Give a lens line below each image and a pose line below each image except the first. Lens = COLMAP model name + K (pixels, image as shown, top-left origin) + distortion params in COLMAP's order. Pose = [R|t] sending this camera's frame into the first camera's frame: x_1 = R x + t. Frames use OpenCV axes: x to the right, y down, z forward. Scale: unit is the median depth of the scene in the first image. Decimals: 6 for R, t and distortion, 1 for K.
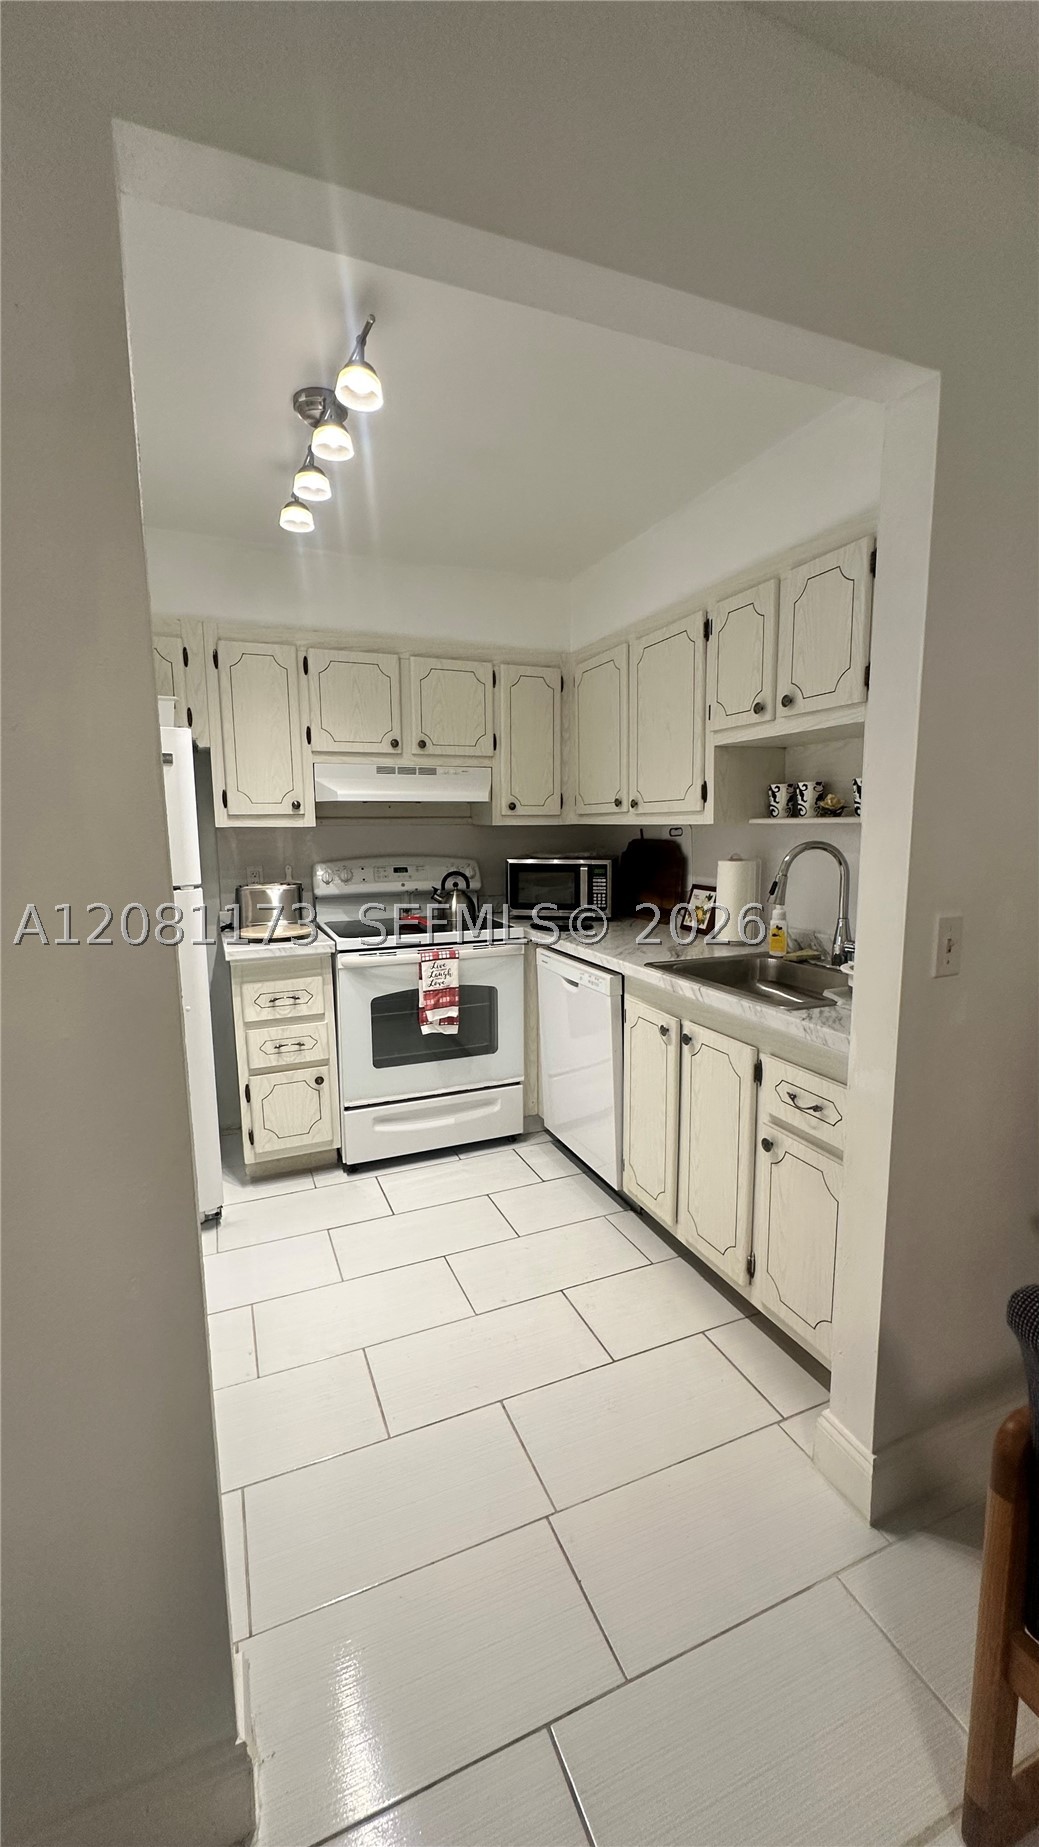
lens RADIAL K [[734.1, 0, 513.8], [0, 734.1, 920.0], [0, 0, 1]] dist [-0.002433, 0.000861]
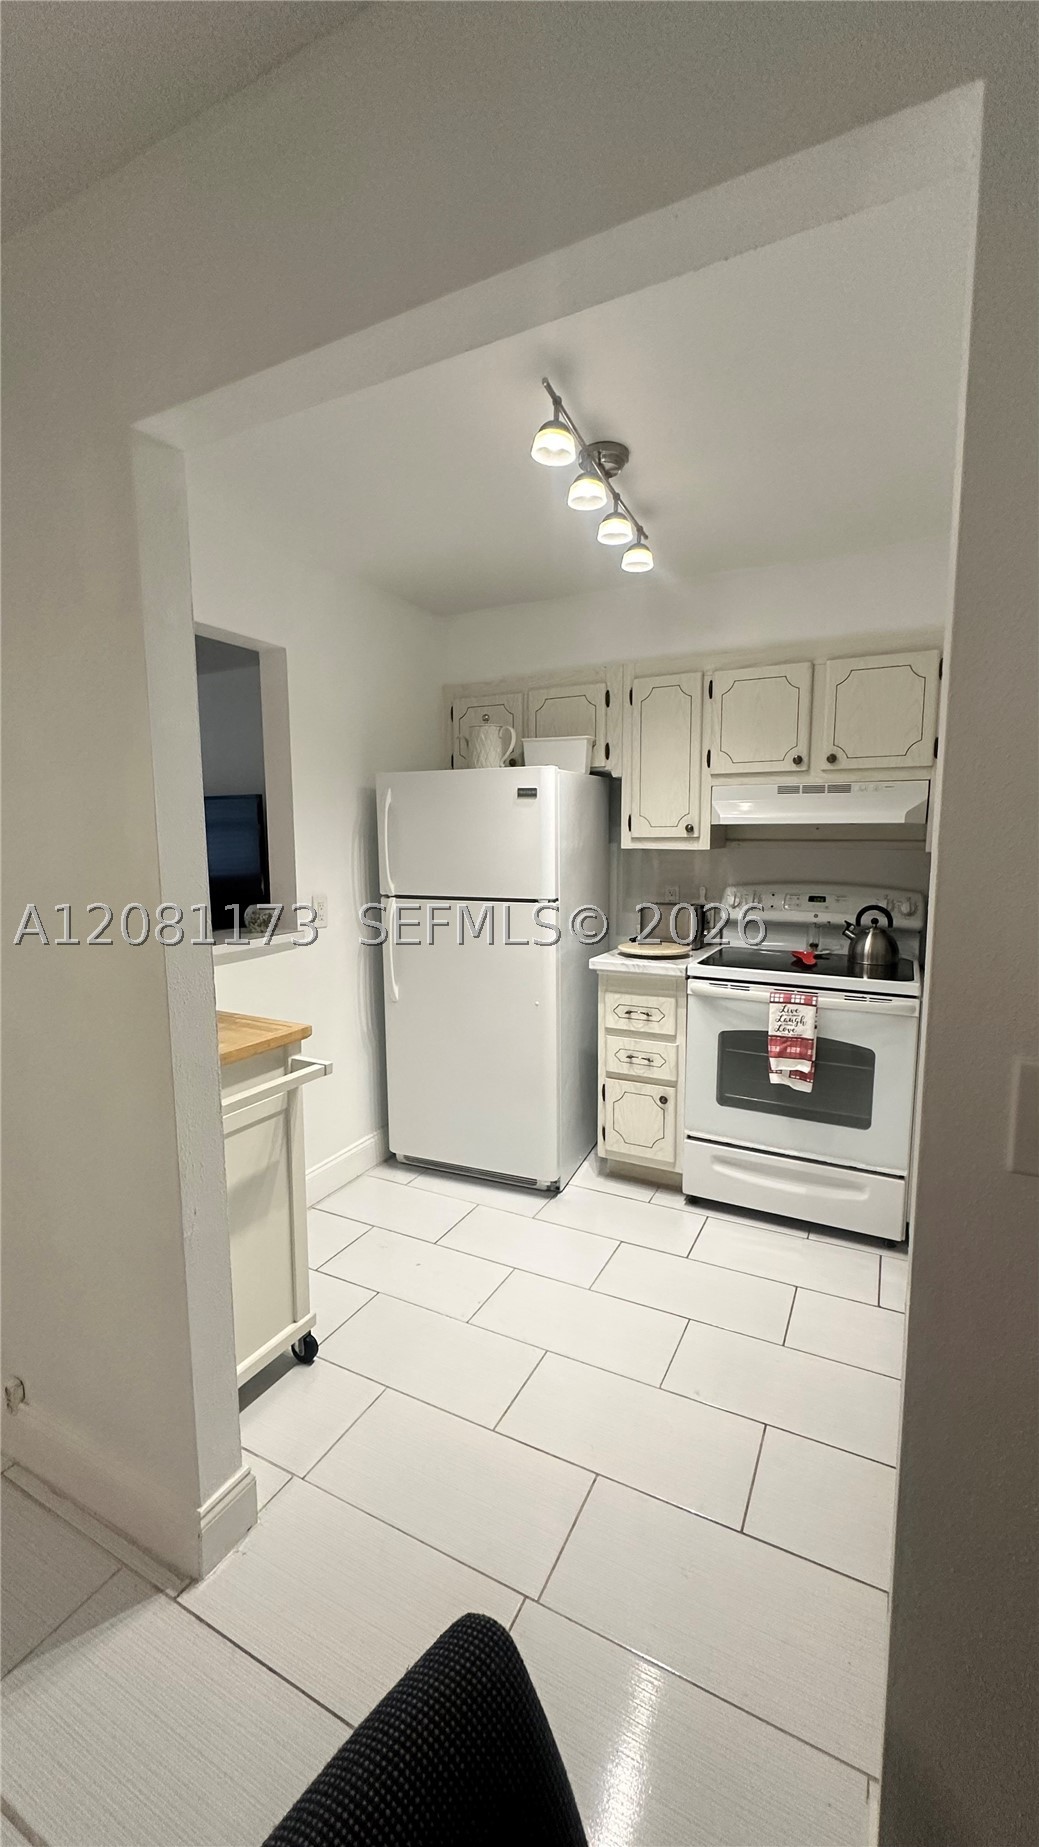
lens RADIAL K [[734.1, 0, 516.5], [0, 734.1, 919.3], [0, 0, 1]] dist [-0.002433, 0.000861]
pose [[0.646201, 0.093705, -0.757392, 0.337707], [-0.105484, 0.993874, 0.032965, -0.040134], [0.755842, 0.058591, 0.652127, 0.165097]]
